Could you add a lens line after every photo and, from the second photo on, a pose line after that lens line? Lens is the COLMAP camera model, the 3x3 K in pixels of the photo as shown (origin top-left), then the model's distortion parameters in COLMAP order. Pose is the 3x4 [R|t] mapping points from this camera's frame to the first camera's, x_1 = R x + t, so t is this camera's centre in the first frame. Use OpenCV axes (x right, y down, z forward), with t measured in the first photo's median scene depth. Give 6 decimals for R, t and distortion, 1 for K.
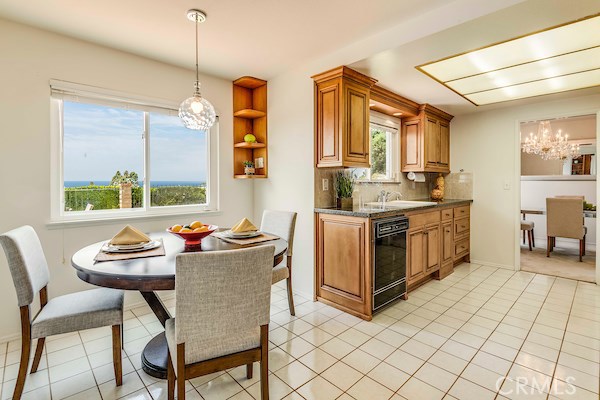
lens RADIAL K [[288.7, 0, 302.1], [0, 288.7, 176.7], [0, 0, 1]] dist [-0.000874, -0.000388]
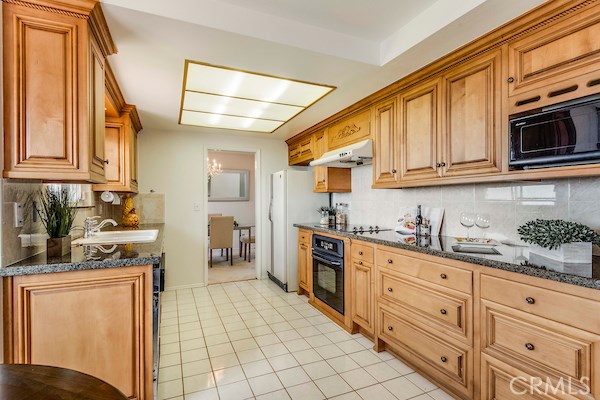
lens RADIAL K [[295.0, 0, 302.8], [0, 295.0, 194.9], [0, 0, 1]] dist [0.001986, 0.000284]
pose [[0.322429, 0.015712, 0.946463, -0.187385], [-0.010347, 0.999861, -0.013074, -0.003411], [-0.946537, -0.005578, 0.322547, 0.312144]]
